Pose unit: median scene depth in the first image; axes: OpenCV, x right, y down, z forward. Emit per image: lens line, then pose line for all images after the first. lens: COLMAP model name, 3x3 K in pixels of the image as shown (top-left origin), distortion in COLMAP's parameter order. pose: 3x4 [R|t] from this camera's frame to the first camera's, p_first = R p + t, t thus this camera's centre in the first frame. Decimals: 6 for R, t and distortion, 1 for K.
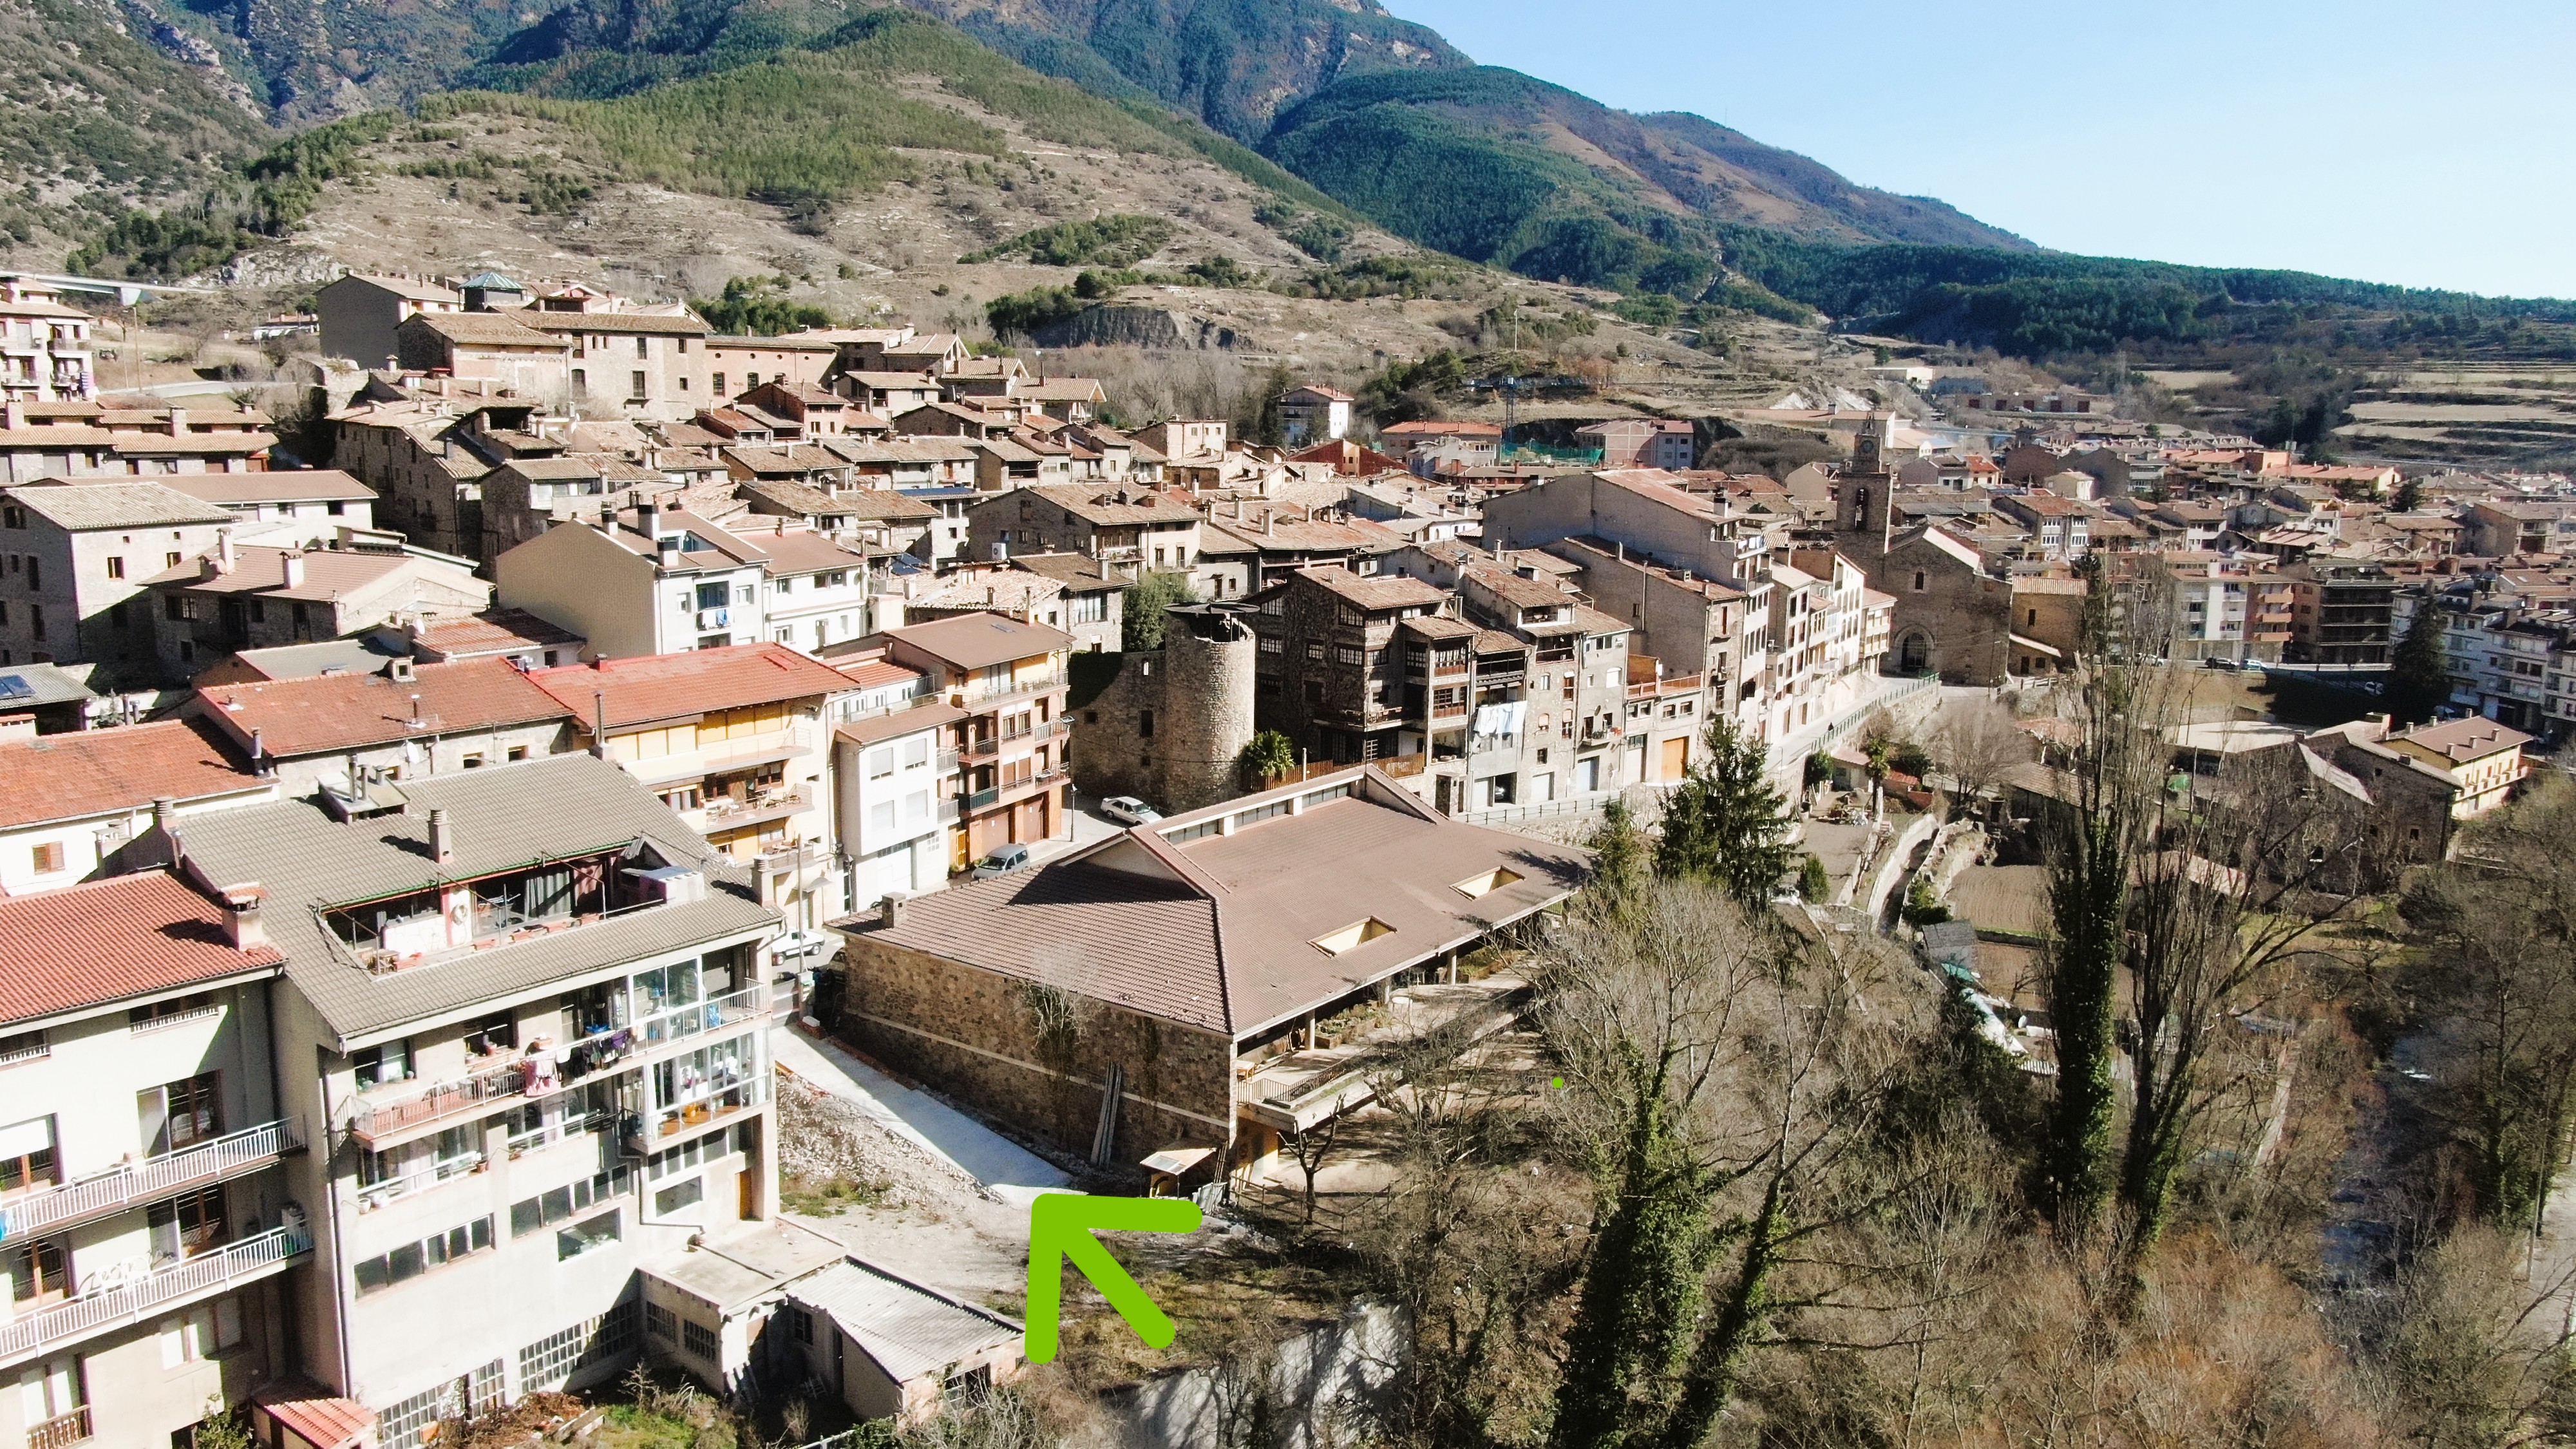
lens RADIAL K [[1889.3, 0, 1288.0], [0, 1889.3, 724.5], [0, 0, 1]] dist [-0.005622, 0.001572]
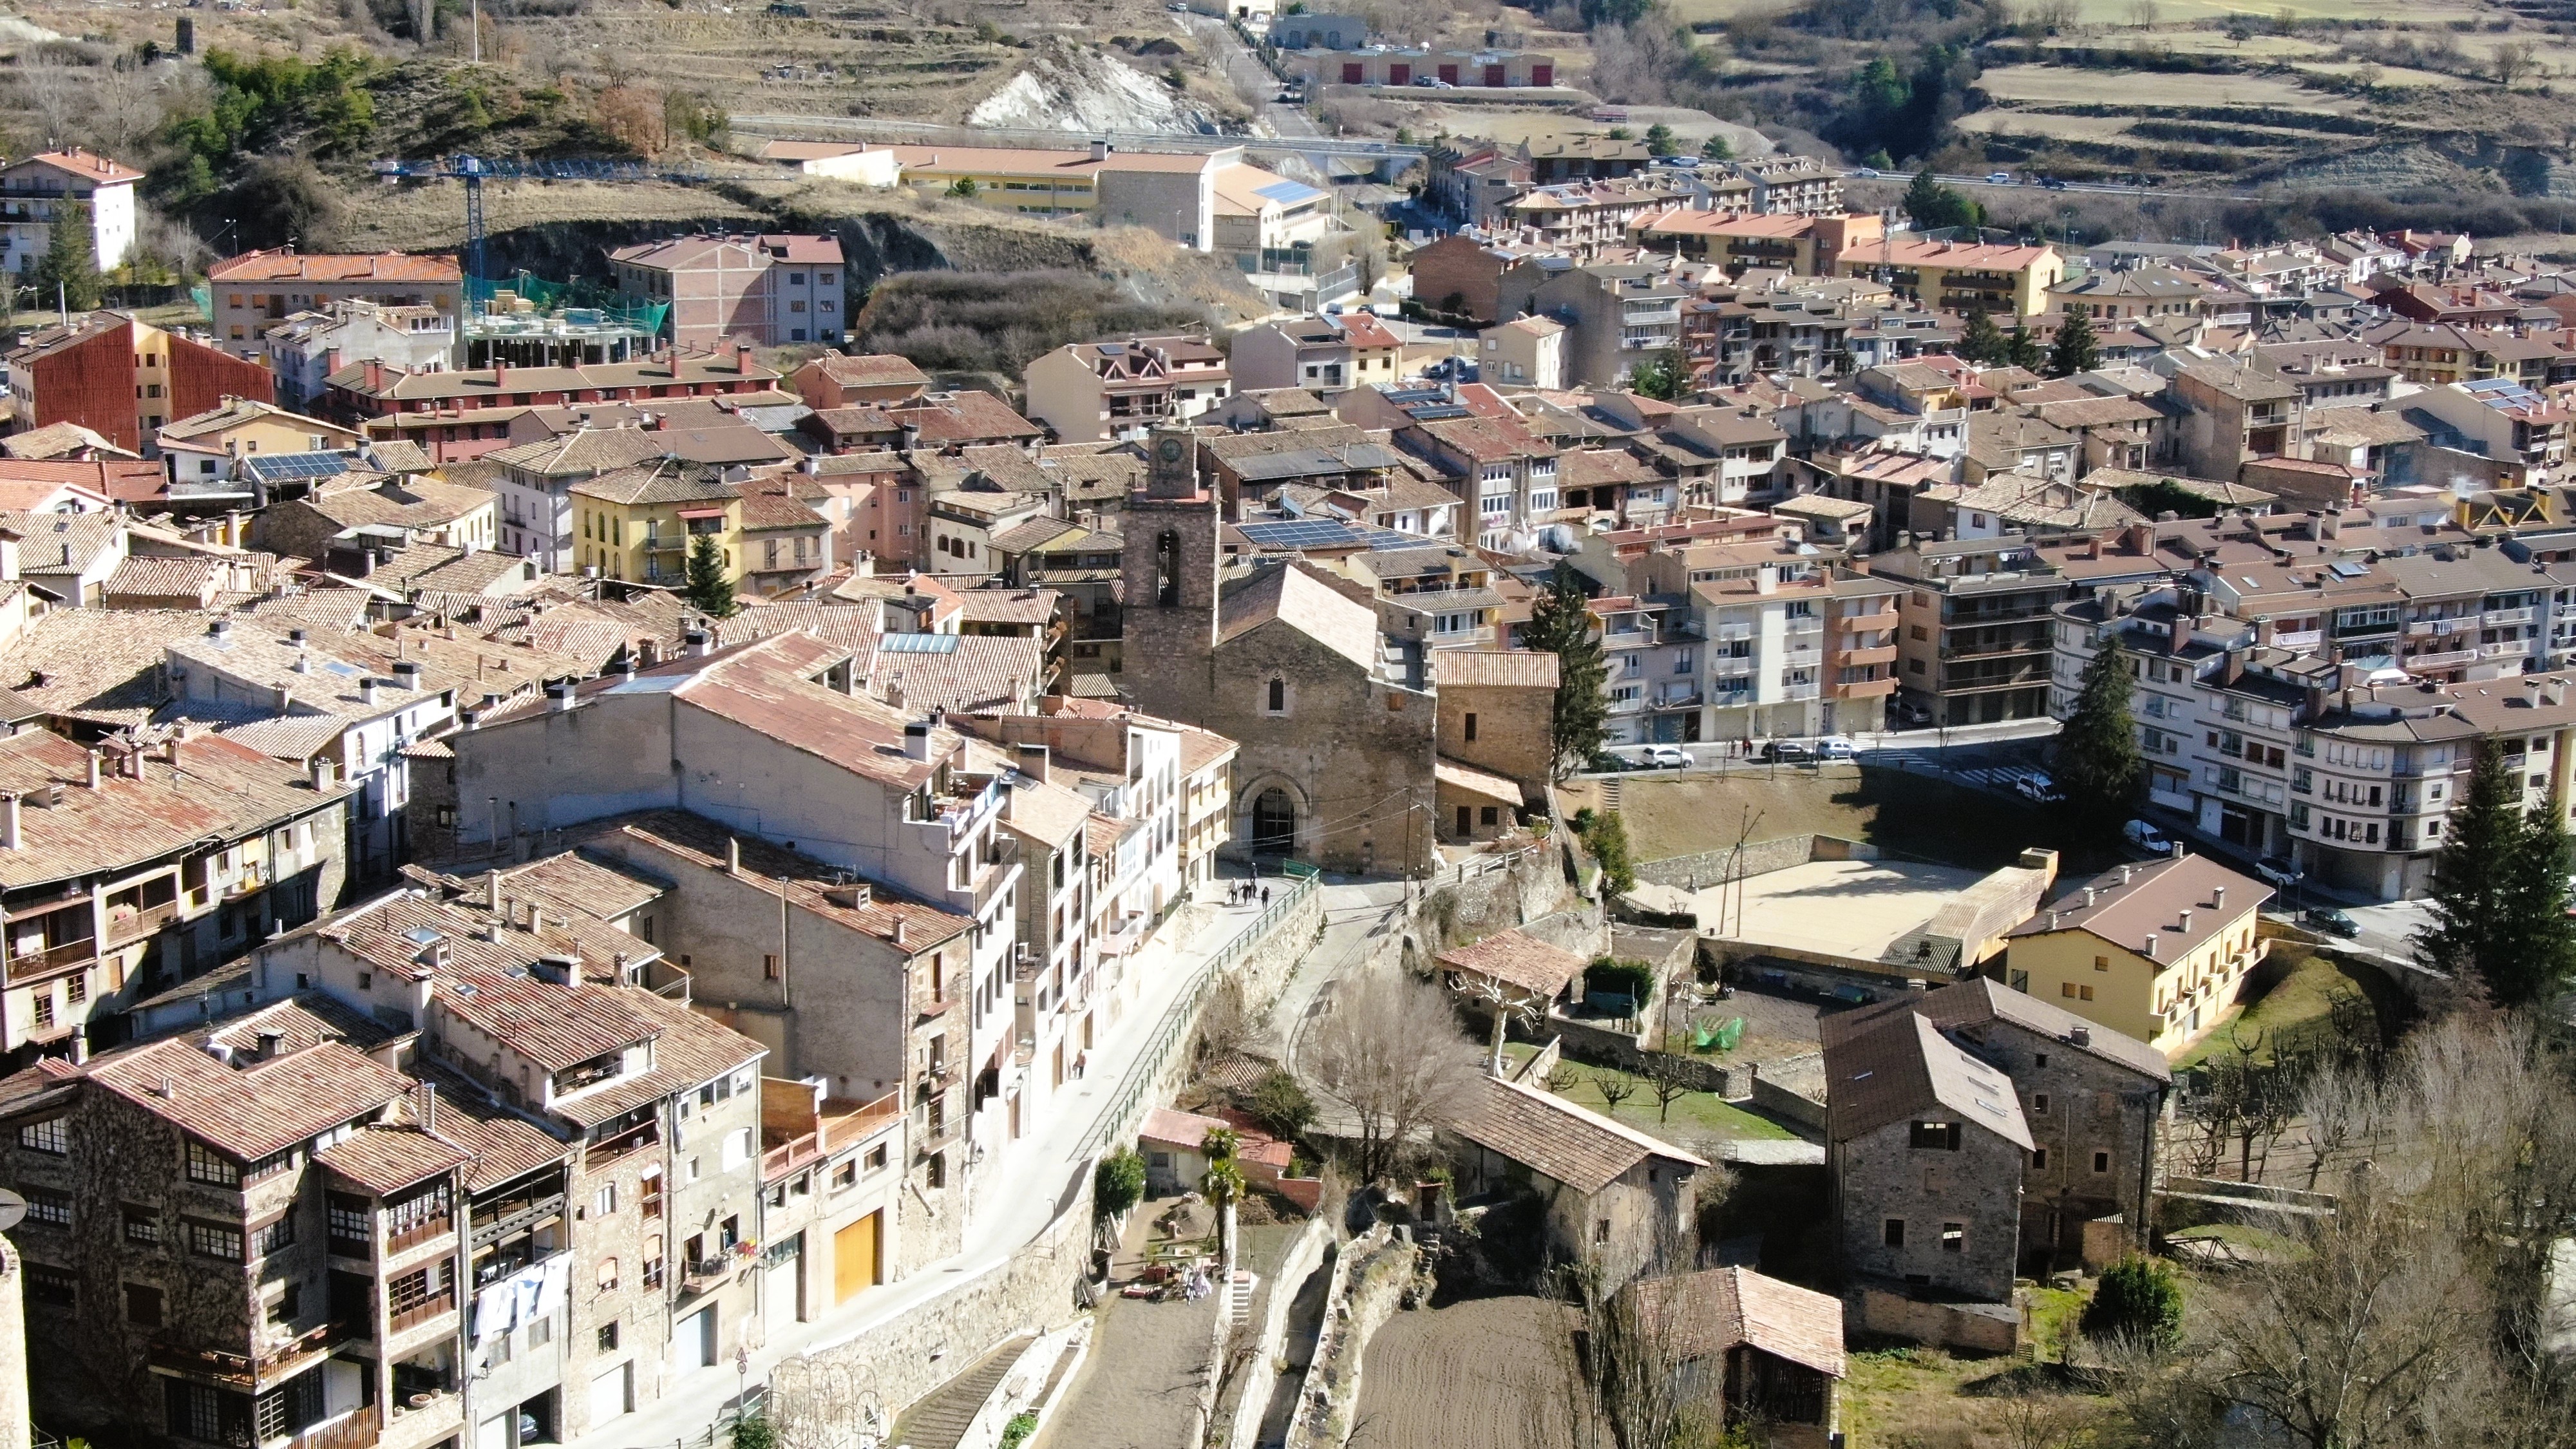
lens RADIAL K [[3727.5, 0, 1279.3], [0, 3727.5, 672.7], [0, 0, 1]] dist [0.386245, -2.305176]
pose [[0.947422, -0.066394, 0.313024, -0.002508], [0.053004, 0.997286, 0.051104, -0.133435], [-0.315568, -0.031825, 0.948369, -0.024556]]
